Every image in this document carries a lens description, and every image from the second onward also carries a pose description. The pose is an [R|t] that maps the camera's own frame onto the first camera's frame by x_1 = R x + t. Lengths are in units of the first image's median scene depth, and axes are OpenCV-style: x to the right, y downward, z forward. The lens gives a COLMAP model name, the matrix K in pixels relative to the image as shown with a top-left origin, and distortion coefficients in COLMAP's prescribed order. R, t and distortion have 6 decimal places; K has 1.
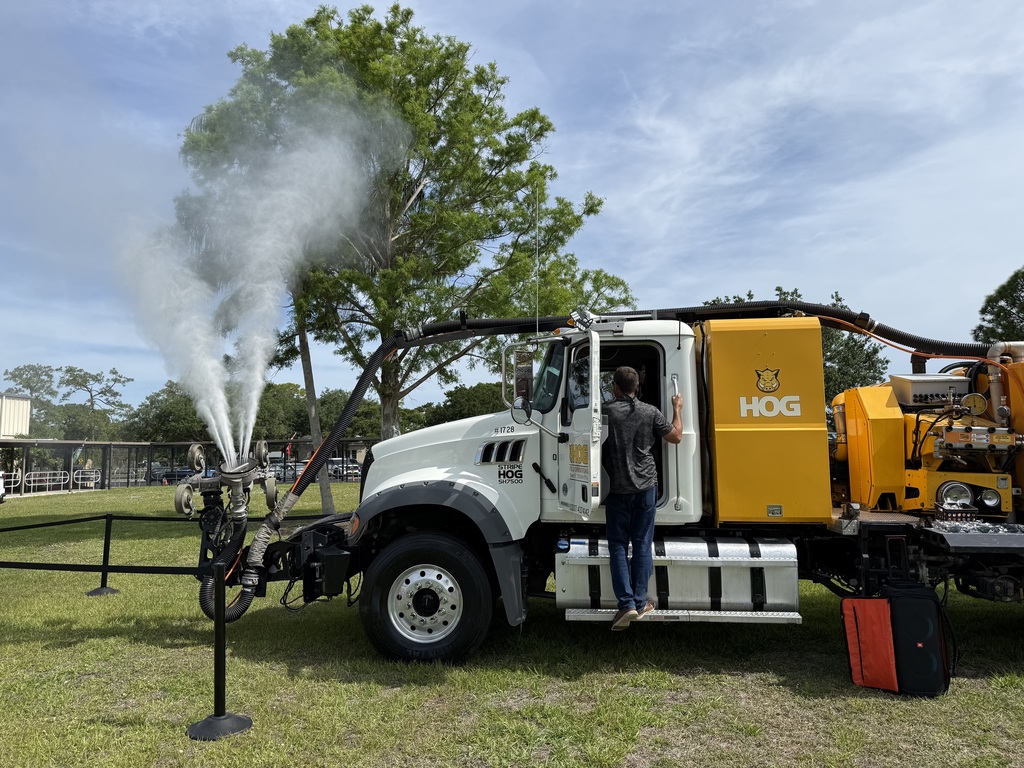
lens RADIAL K [[734.6, 0, 509.9], [0, 734.6, 368.9], [0, 0, 1]] dist [0.160815, -0.238262]
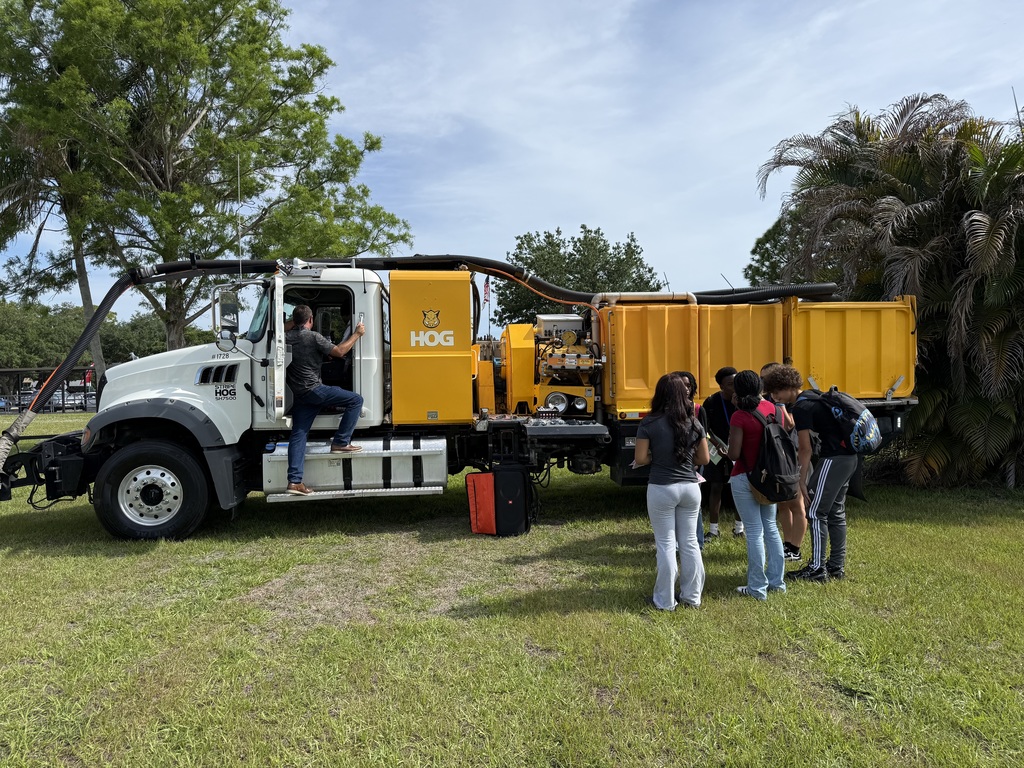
lens RADIAL K [[727.3, 0, 512.0], [0, 727.3, 384.0], [0, 0, 1]] dist [0.113188, -0.178203]
pose [[0.975690, -0.007990, 0.219008, 0.198262], [-0.018402, 0.992819, 0.118205, -0.024595], [-0.218380, -0.119362, 0.968536, -0.289099]]
